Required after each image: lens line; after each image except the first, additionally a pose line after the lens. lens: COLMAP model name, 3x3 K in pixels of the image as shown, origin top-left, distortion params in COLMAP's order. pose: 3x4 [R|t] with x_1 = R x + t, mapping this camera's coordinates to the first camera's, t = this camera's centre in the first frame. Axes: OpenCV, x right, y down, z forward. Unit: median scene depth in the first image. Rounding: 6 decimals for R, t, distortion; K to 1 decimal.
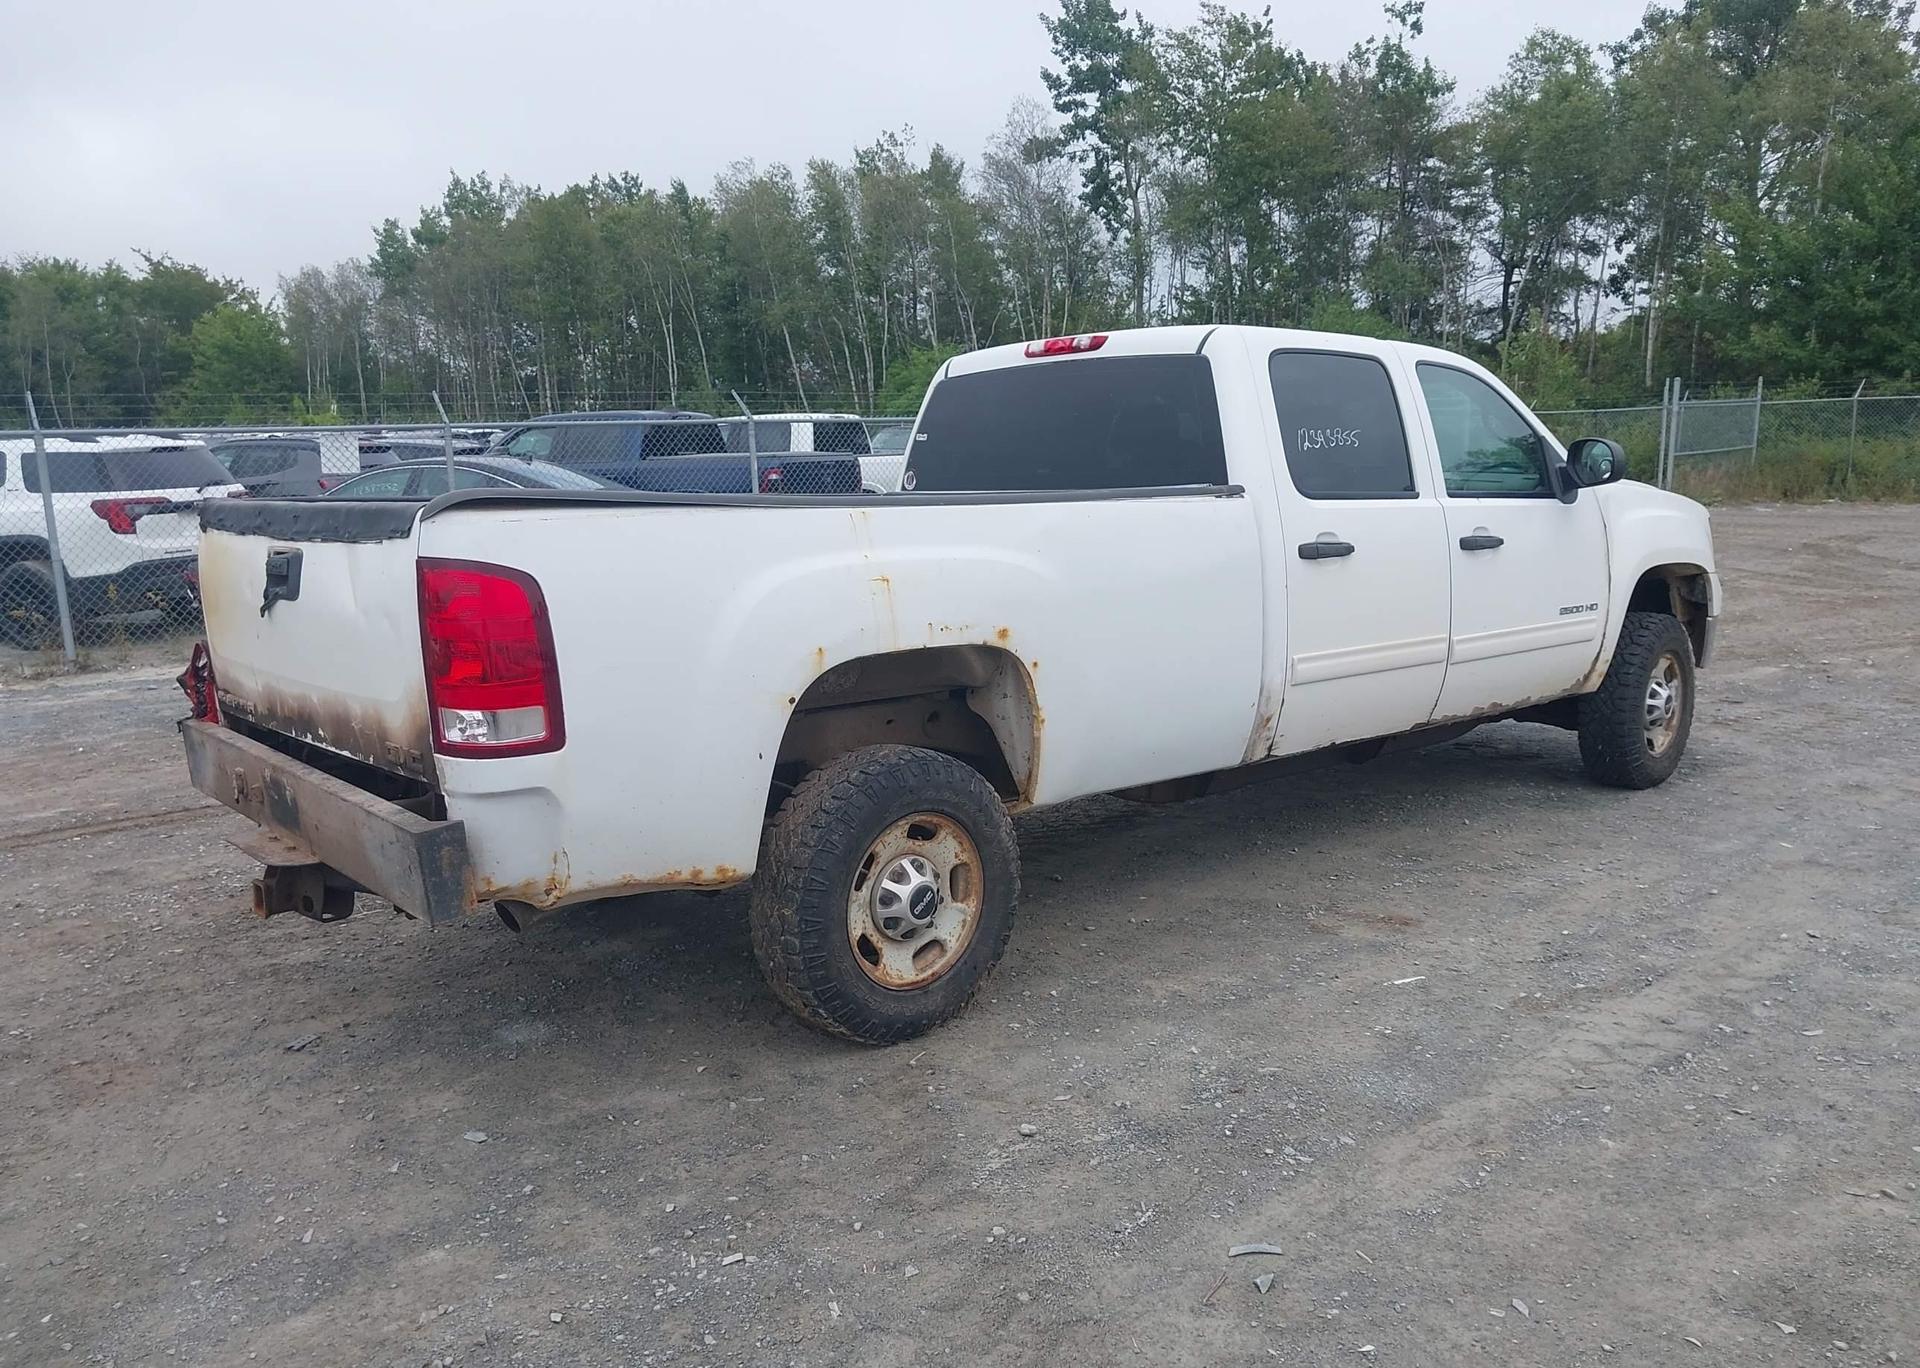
lens RADIAL K [[1523.1, 0, 948.2], [0, 1523.1, 734.6], [0, 0, 1]] dist [0.029658, -0.034741]
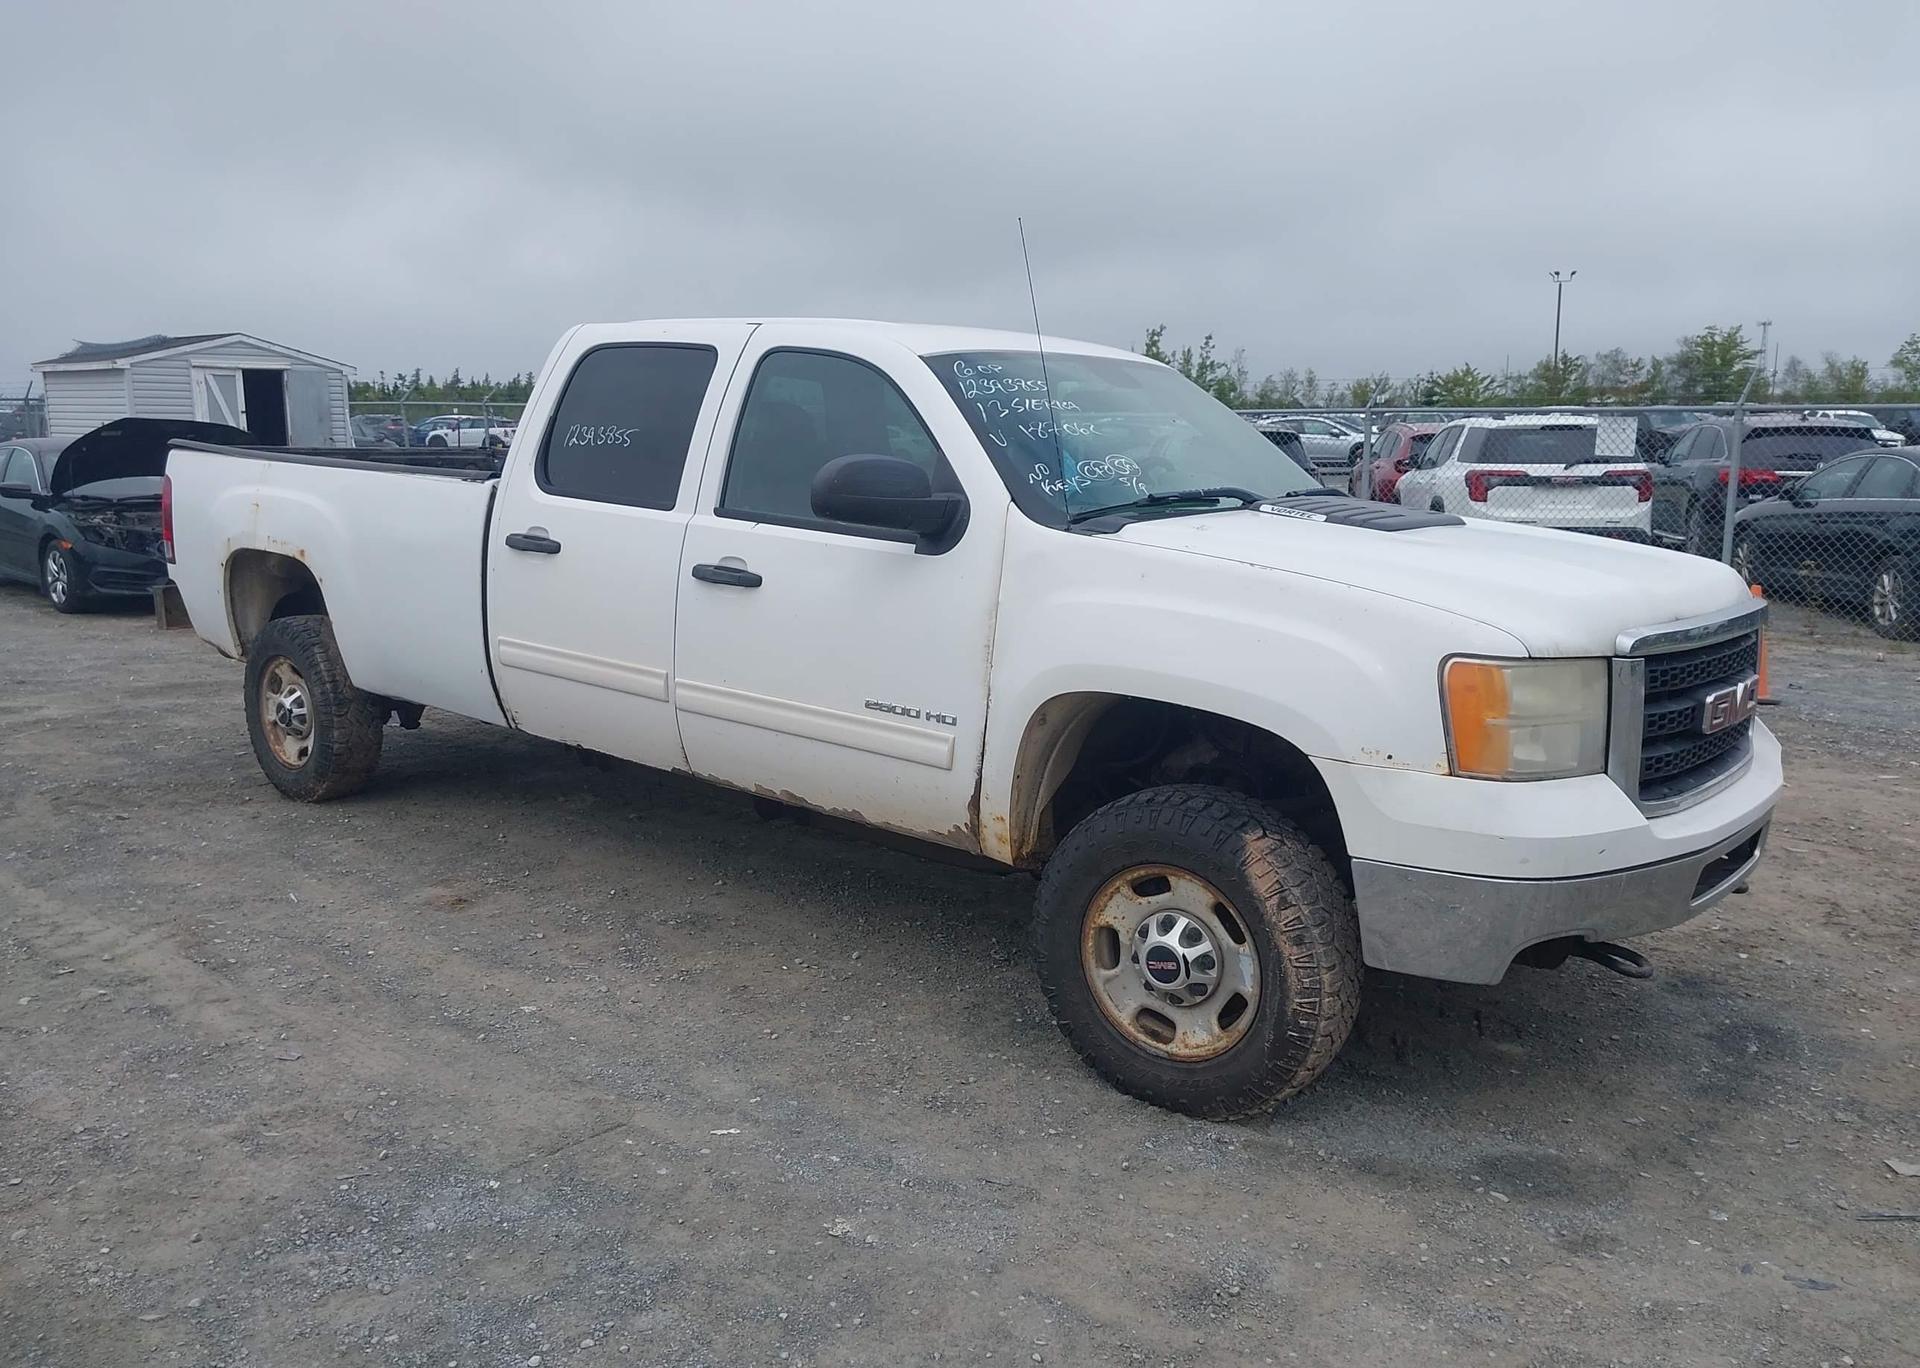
lens RADIAL K [[1523.1, 0, 948.2], [0, 1523.1, 734.6], [0, 0, 1]] dist [0.029658, -0.034741]
pose [[0.133700, 0.219524, -0.966402, 0.526831], [-0.201255, 0.960852, 0.190420, -0.100763], [0.970371, 0.169034, 0.172646, 0.452920]]
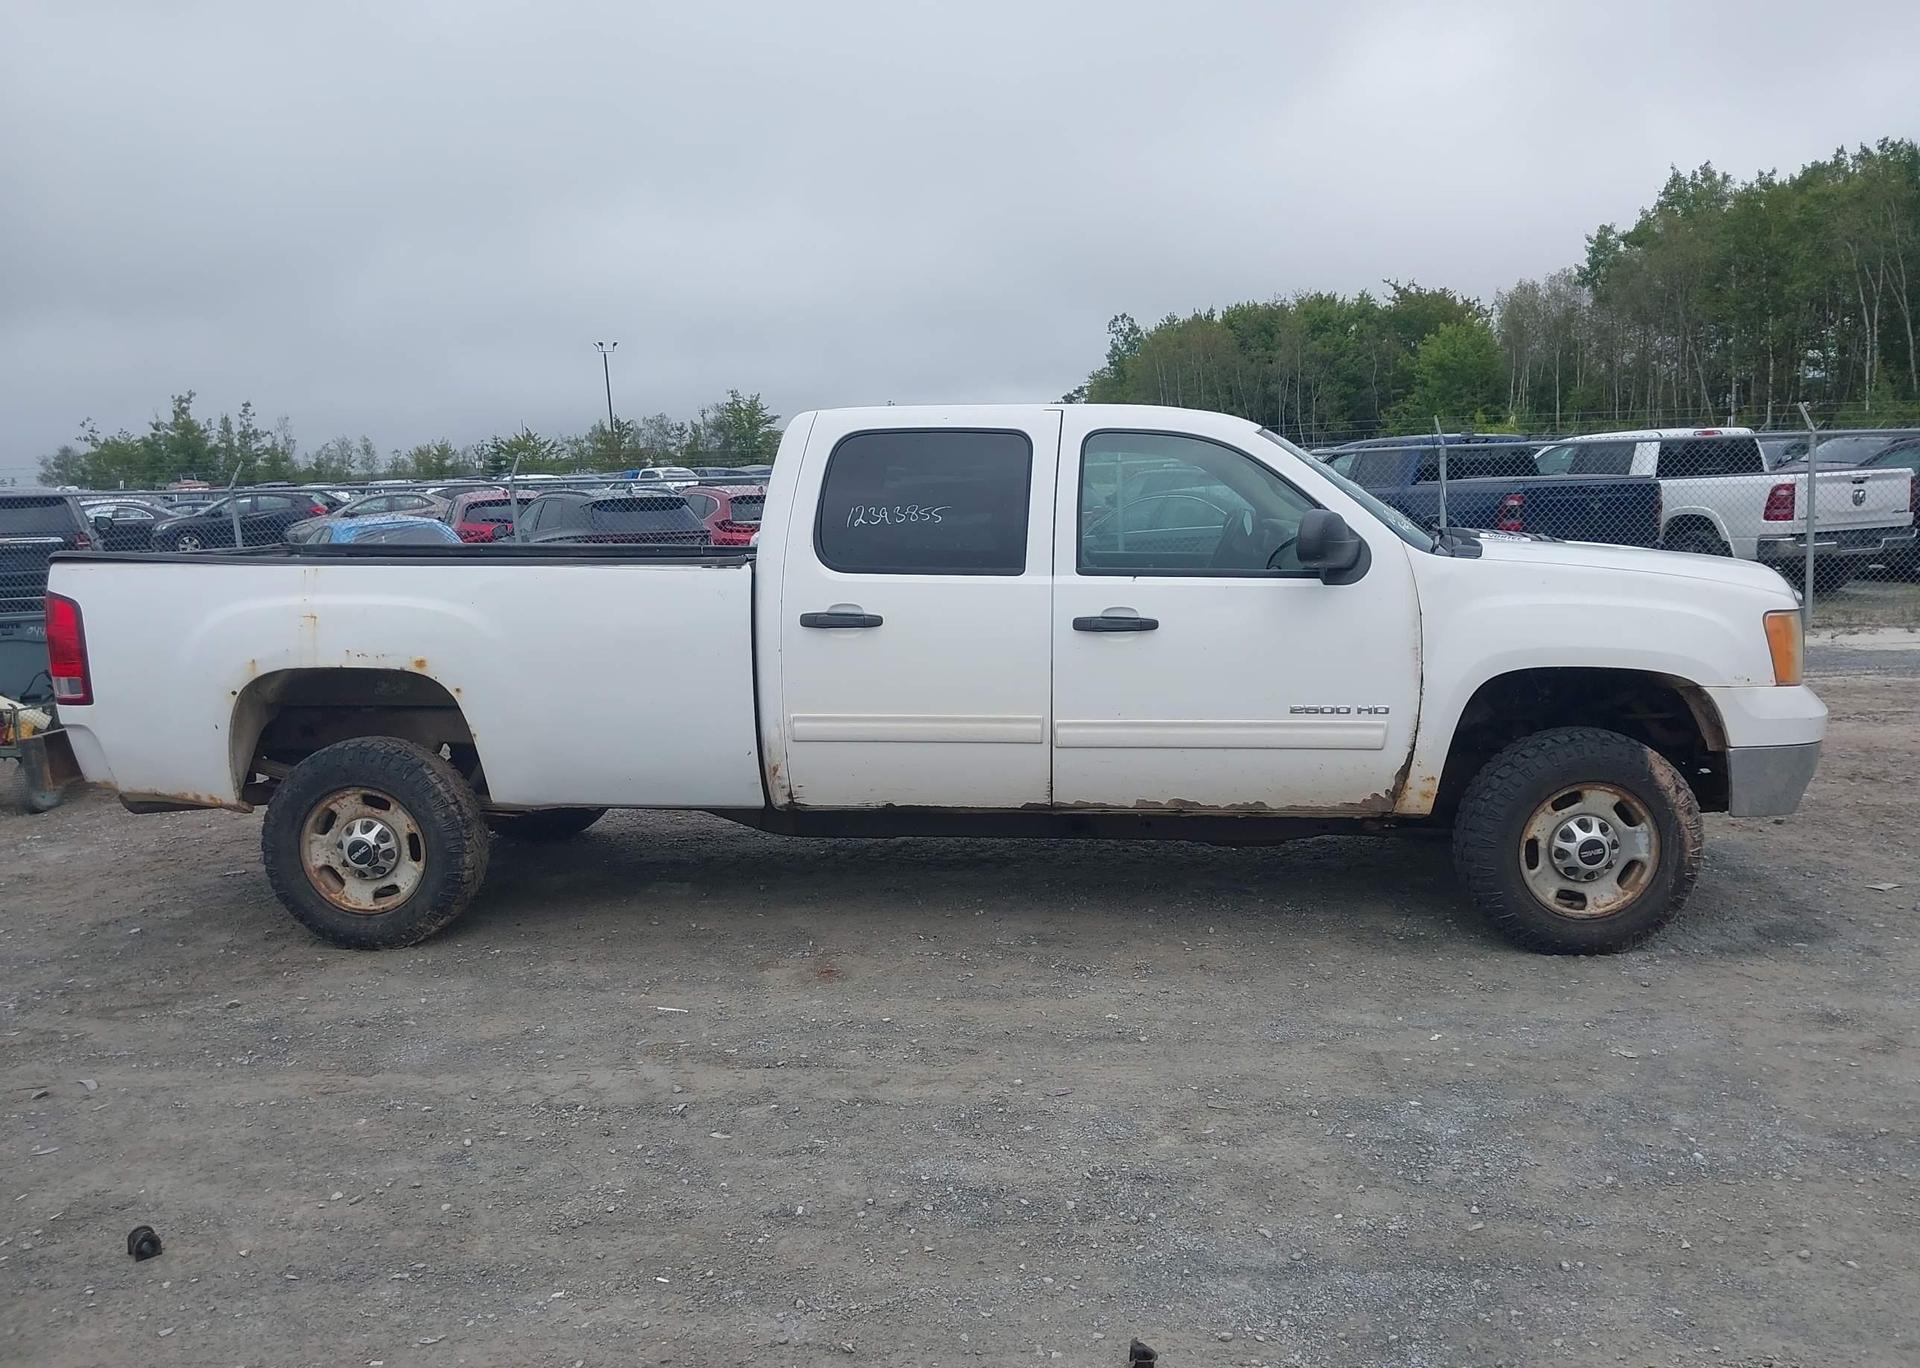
lens RADIAL K [[1523.1, 0, 948.2], [0, 1523.1, 734.6], [0, 0, 1]] dist [0.029658, -0.034741]
pose [[0.692214, 0.120115, -0.711626, 0.431454], [-0.121938, 0.991341, 0.048716, -0.041649], [0.711316, 0.053052, 0.700867, 0.130161]]
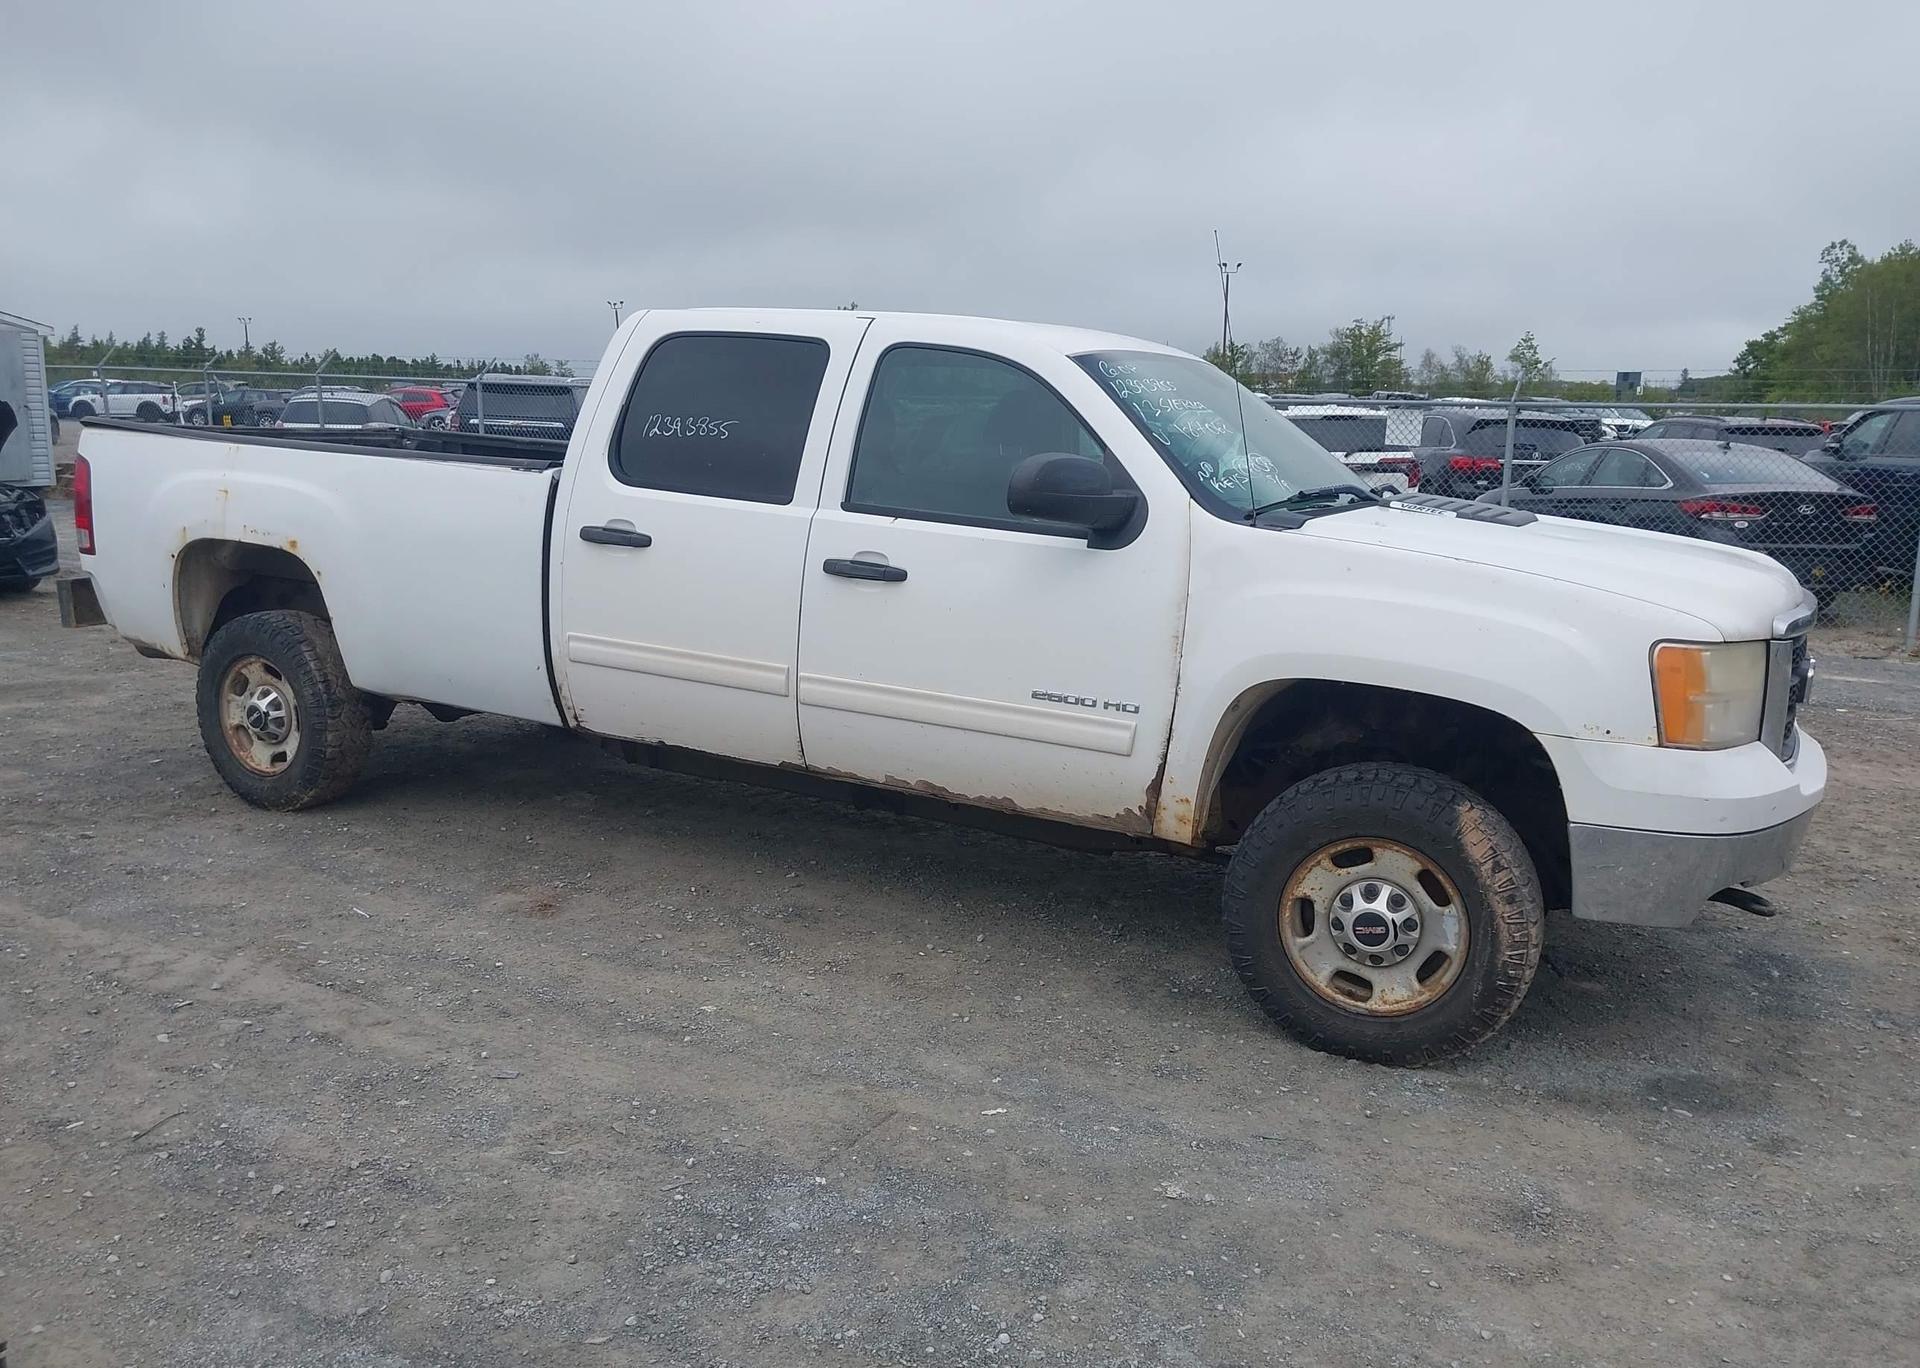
lens RADIAL K [[1529.7, 0, 954.2], [0, 1529.7, 750.9], [0, 0, 1]] dist [0.008561, 0.000886]
pose [[0.342026, 0.236297, -0.909495, 0.511177], [-0.211966, 0.962323, 0.170310, -0.082551], [0.915472, 0.134531, 0.379227, 0.344720]]
